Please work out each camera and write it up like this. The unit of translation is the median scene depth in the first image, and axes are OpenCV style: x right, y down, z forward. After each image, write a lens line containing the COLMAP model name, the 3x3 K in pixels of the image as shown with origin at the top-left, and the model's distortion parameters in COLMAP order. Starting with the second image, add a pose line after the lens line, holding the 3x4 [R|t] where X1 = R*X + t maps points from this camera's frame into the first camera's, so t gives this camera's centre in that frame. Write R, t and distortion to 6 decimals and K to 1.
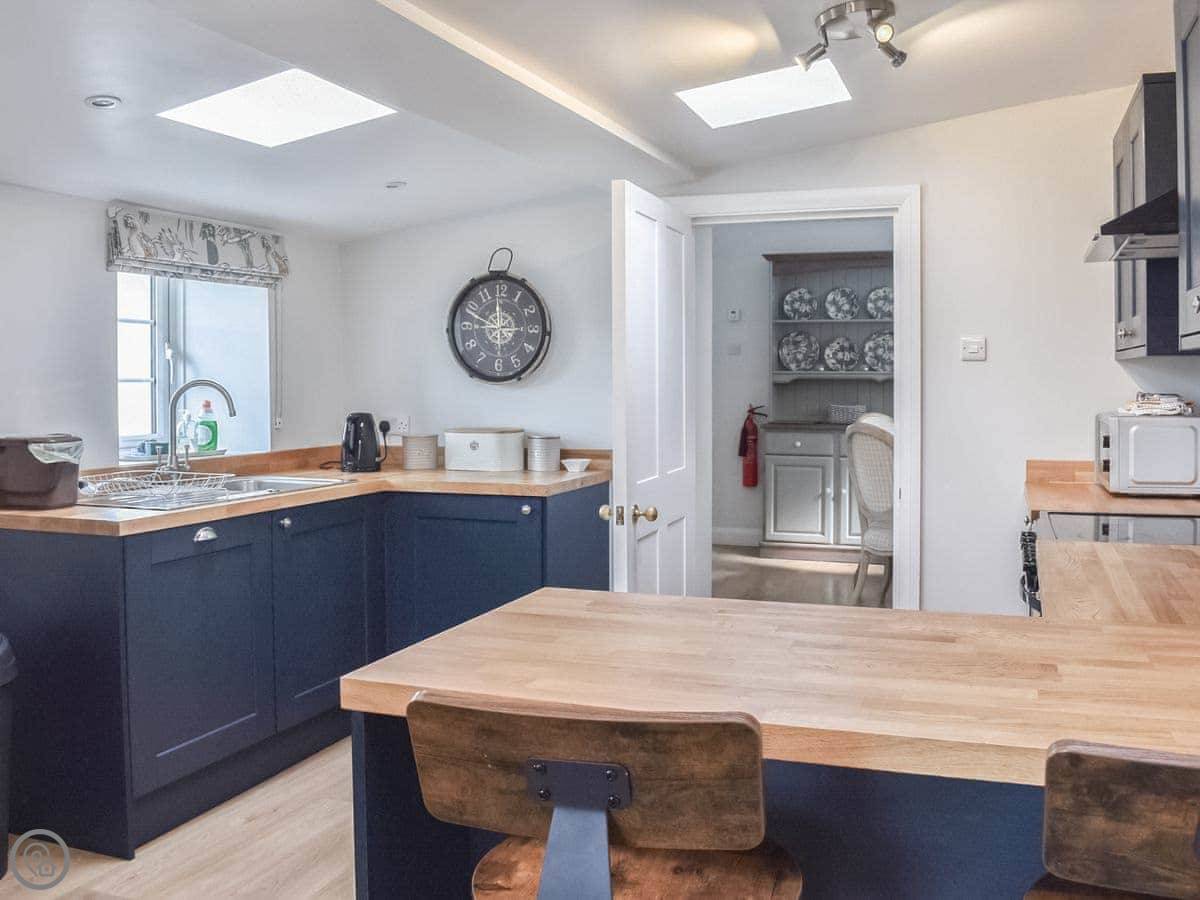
lens RADIAL K [[1147.8, 0, 643.1], [0, 1147.8, 449.4], [0, 0, 1]] dist [-0.078777, 0.011330]
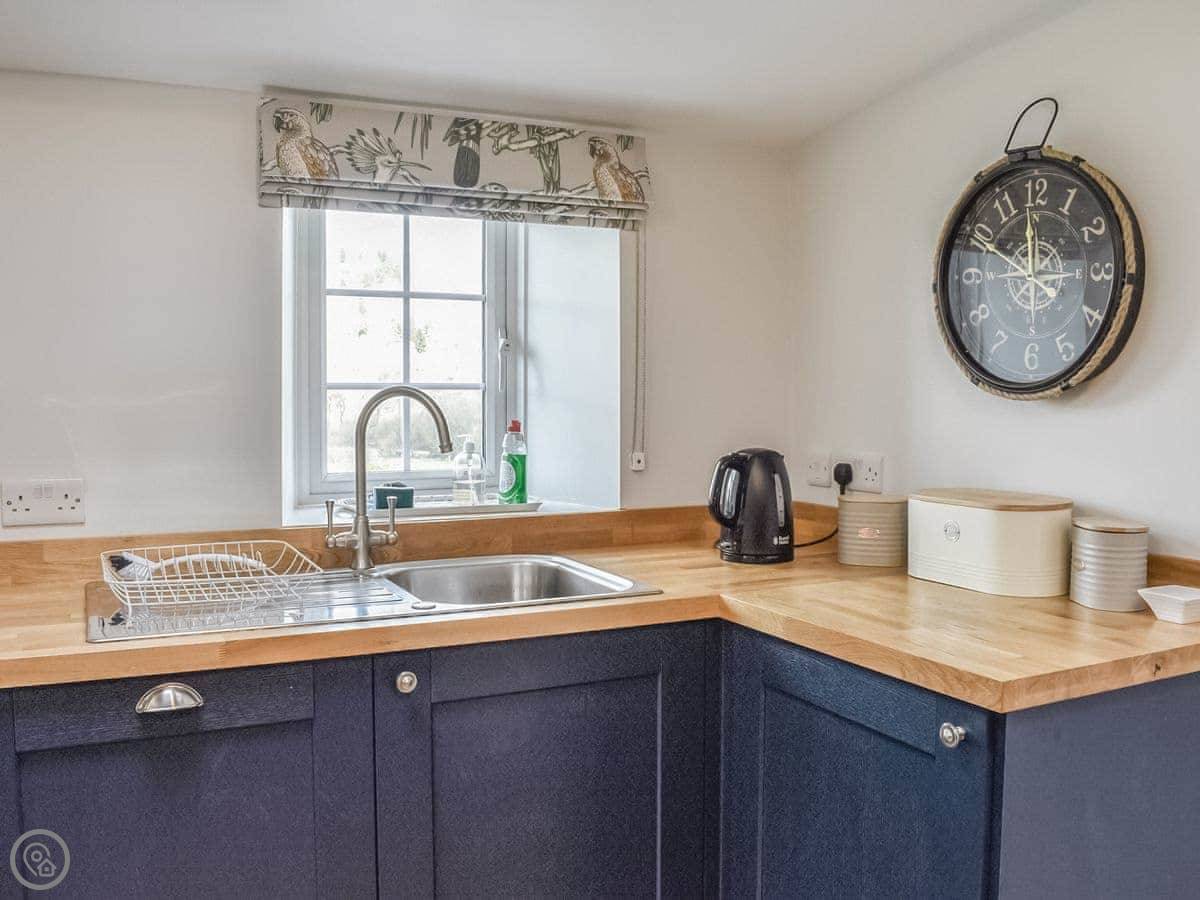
lens RADIAL K [[1090.2, 0, 600.0], [0, 1090.2, 450.0], [0, 0, 1]] dist [-0.061812, 0.004927]
pose [[0.715894, 0.041609, -0.696968, 0.057138], [-0.043394, 0.998944, 0.015064, -0.038248], [0.696859, 0.019460, 0.716944, 0.616602]]
